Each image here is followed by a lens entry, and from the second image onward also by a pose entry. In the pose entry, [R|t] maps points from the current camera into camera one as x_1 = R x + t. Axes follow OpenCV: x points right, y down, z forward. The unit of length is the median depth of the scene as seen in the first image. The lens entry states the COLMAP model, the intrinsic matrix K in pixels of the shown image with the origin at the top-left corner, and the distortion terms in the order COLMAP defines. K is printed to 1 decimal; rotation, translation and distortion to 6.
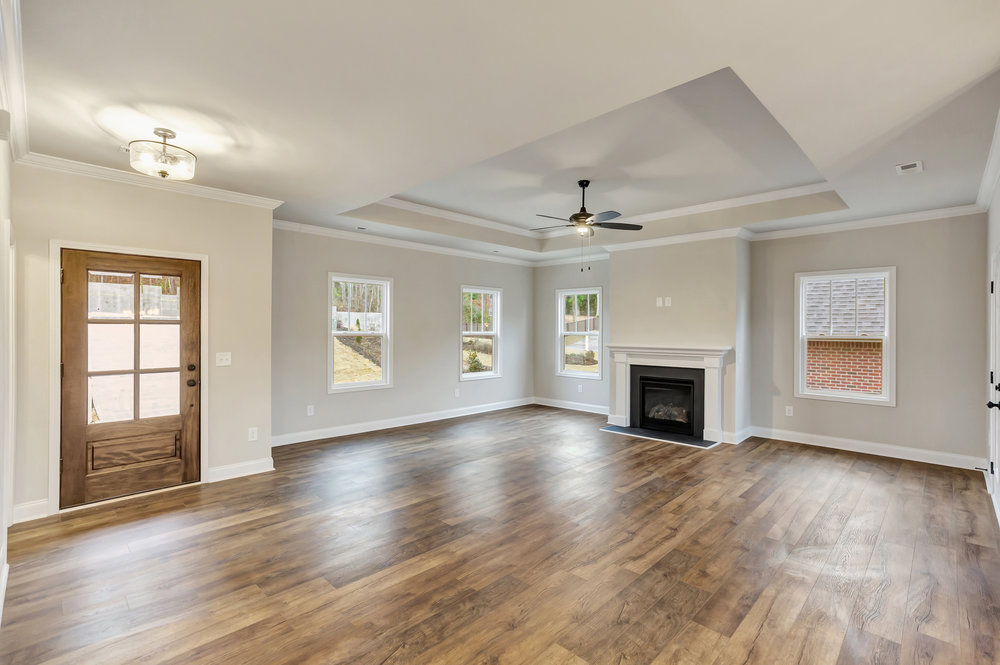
lens RADIAL K [[457.3, 0, 500.0], [0, 457.3, 332.5], [0, 0, 1]] dist [-0.040508, 0.026550]
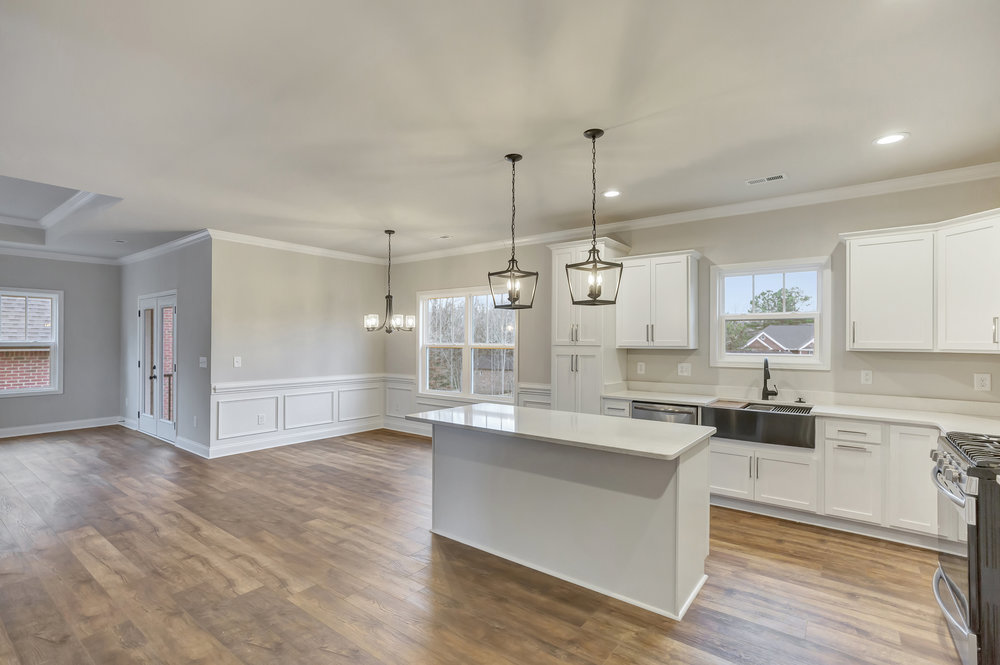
lens RADIAL K [[470.3, 0, 505.3], [0, 470.3, 343.6], [0, 0, 1]] dist [-0.043170, 0.036331]
pose [[-0.131202, -0.012973, 0.991271, -0.686765], [0.006478, 0.999882, 0.013943, 0.001275], [-0.991334, 0.008251, -0.131103, -0.148301]]
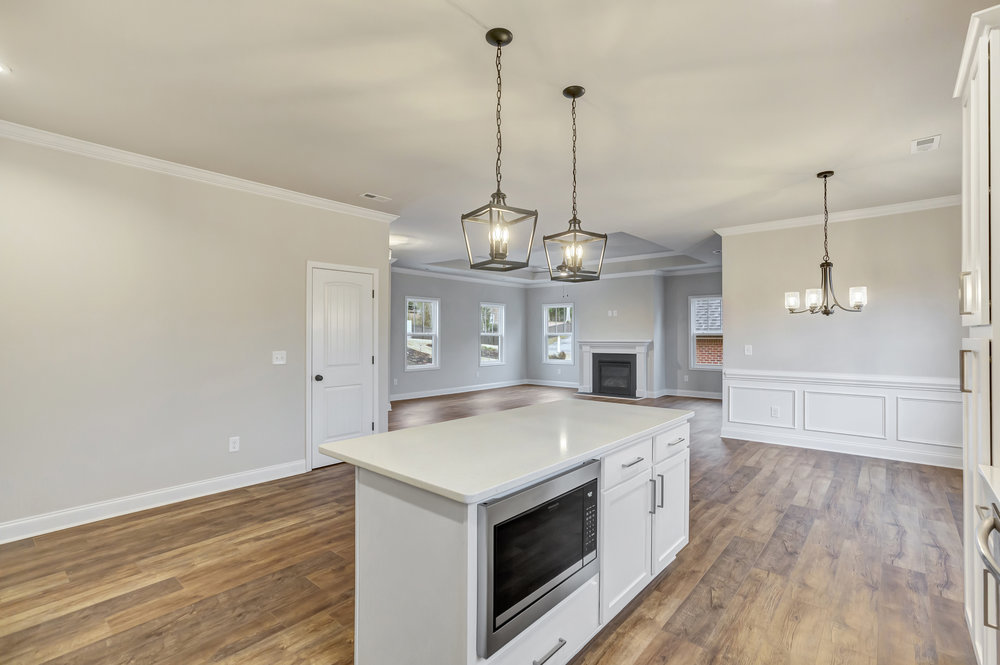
lens RADIAL K [[457.3, 0, 500.0], [0, 457.3, 332.5], [0, 0, 1]] dist [-0.040508, 0.026550]
pose [[0.997868, -0.006667, 0.064922, -0.173148], [0.007571, 0.999878, -0.013689, 0.024818], [-0.064822, 0.014151, 0.997796, -0.716138]]
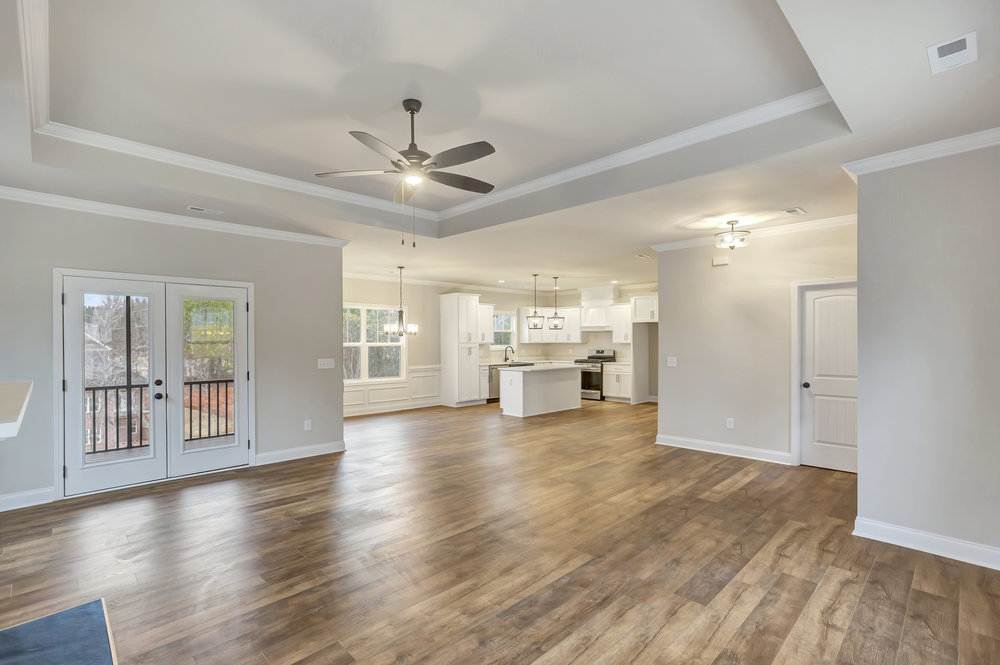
lens RADIAL K [[470.3, 0, 505.3], [0, 470.3, 343.6], [0, 0, 1]] dist [-0.043170, 0.036331]
pose [[-0.999998, -0.000555, -0.001672, 0.052534], [-0.000584, 0.999850, 0.017283, -0.011875], [0.001662, 0.017284, -0.999849, 1.539009]]
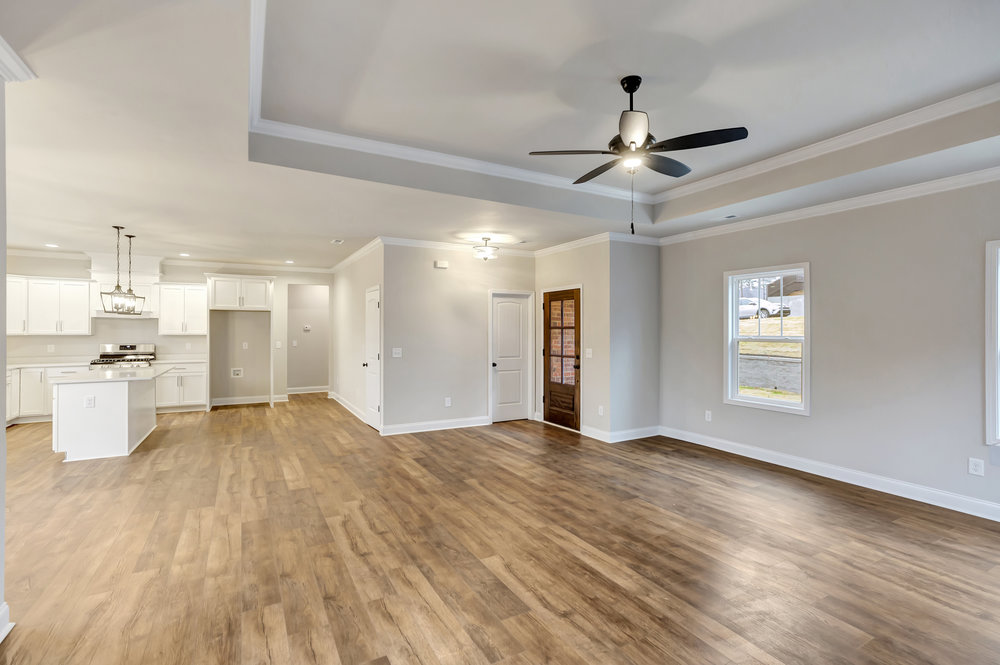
lens RADIAL K [[464.2, 0, 507.1], [0, 464.2, 330.2], [0, 0, 1]] dist [-0.034992, 0.018546]
pose [[-0.263193, -0.005557, -0.964727, 0.740588], [-0.013985, 0.999900, -0.001945, -0.006491], [0.964642, 0.012979, -0.263244, 0.939343]]
